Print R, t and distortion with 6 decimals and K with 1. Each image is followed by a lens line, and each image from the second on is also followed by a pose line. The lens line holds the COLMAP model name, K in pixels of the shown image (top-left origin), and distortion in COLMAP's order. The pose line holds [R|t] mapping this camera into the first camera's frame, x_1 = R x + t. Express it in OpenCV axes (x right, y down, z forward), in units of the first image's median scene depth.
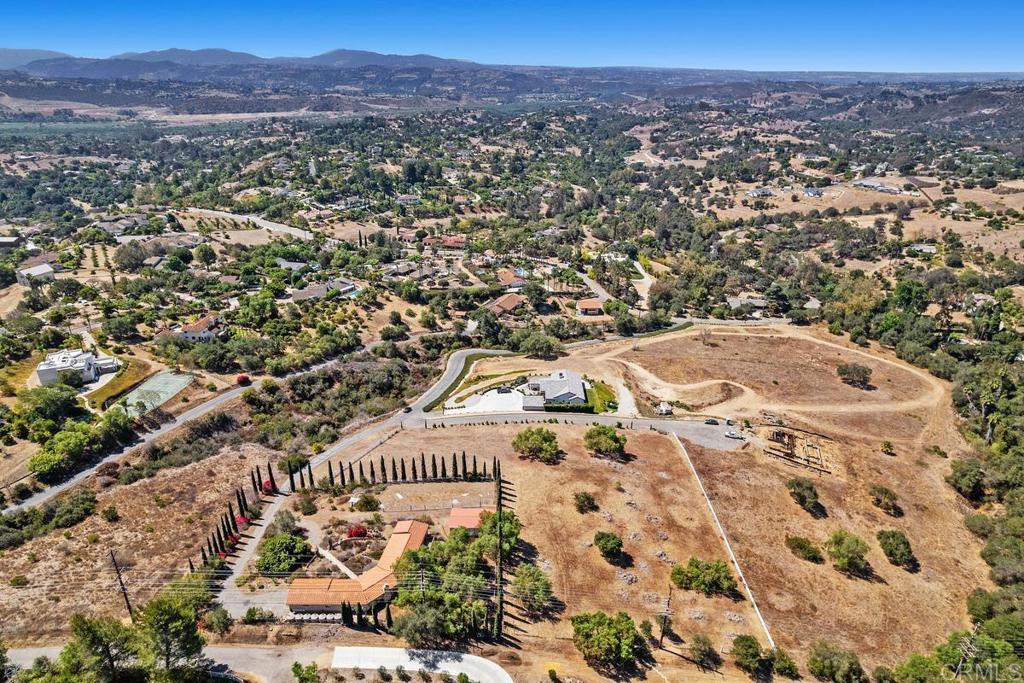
lens RADIAL K [[656.8, 0, 506.1], [0, 656.8, 342.8], [0, 0, 1]] dist [-0.077918, 0.068514]
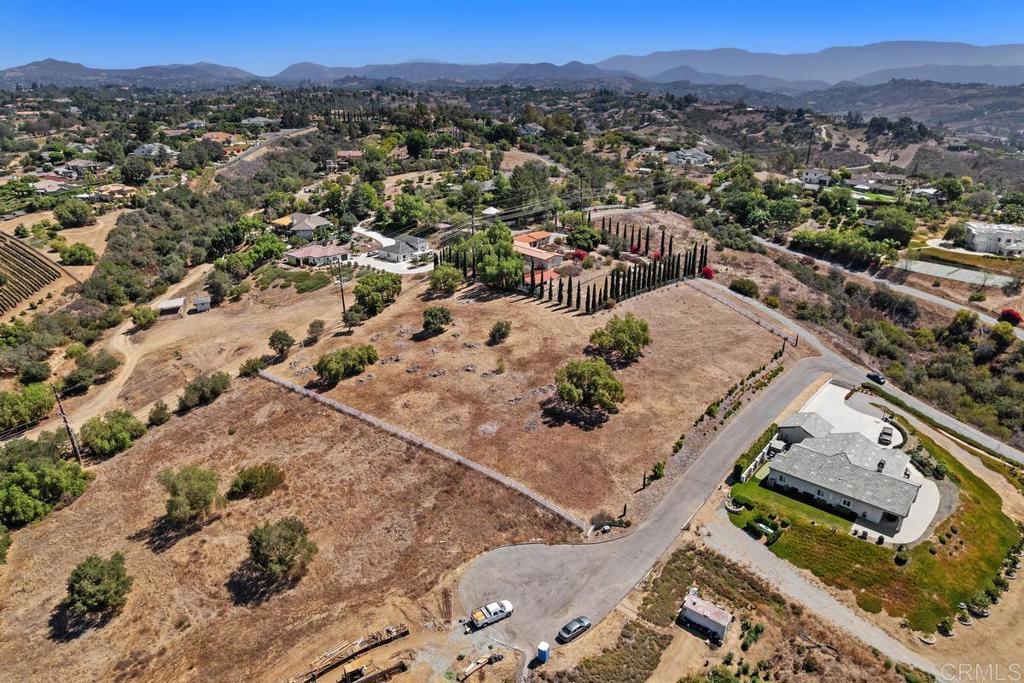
lens RADIAL K [[656.8, 0, 506.1], [0, 656.8, 342.8], [0, 0, 1]] dist [-0.077918, 0.068514]
pose [[-0.656866, 0.273865, -0.702513, 0.806810], [-0.305120, 0.755468, 0.579802, -0.276128], [0.689514, 0.595203, -0.412680, 1.530254]]
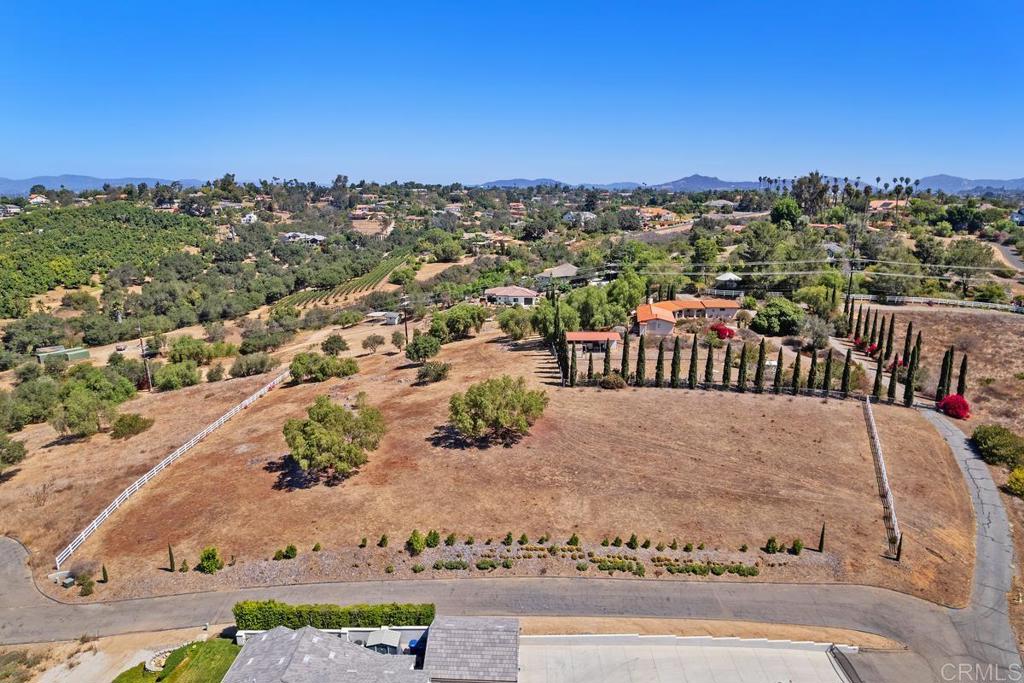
lens RADIAL K [[656.8, 0, 506.1], [0, 656.8, 342.8], [0, 0, 1]] dist [-0.077918, 0.068514]
pose [[-0.999898, -0.010273, 0.009944, 0.043799], [-0.002423, 0.807218, 0.590249, -0.197718], [-0.014090, 0.590164, -0.807160, 1.699792]]
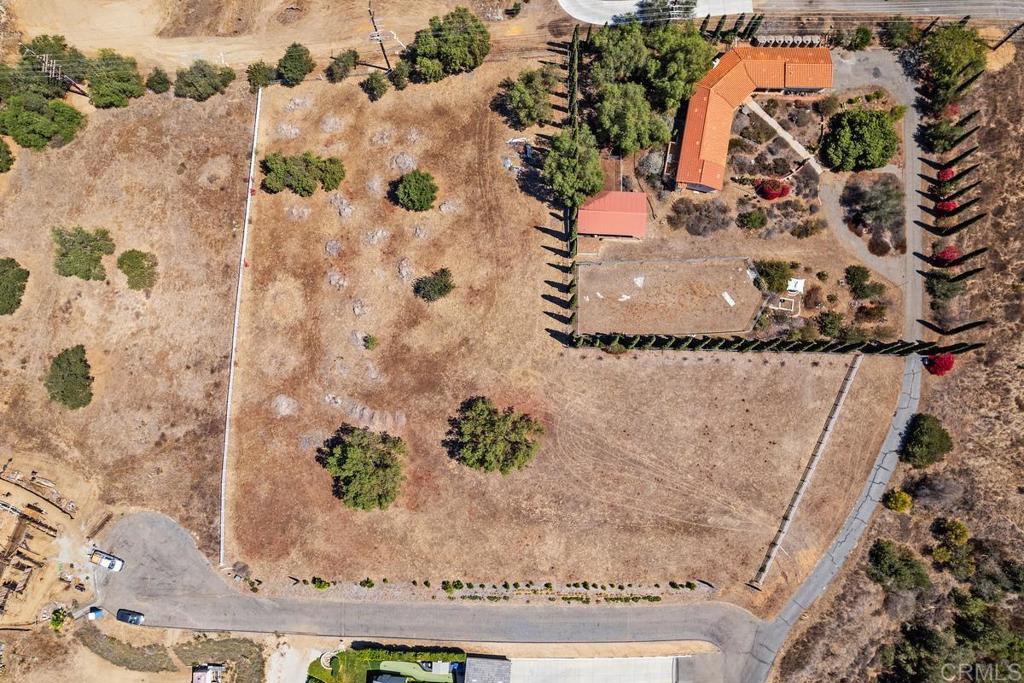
lens RADIAL K [[656.8, 0, 506.1], [0, 656.8, 342.8], [0, 0, 1]] dist [-0.077918, 0.068514]
pose [[-0.999354, -0.035027, 0.008013, 0.049877], [0.016647, -0.253727, 0.967133, -0.433277], [-0.031843, 0.966641, 0.254146, 0.993239]]
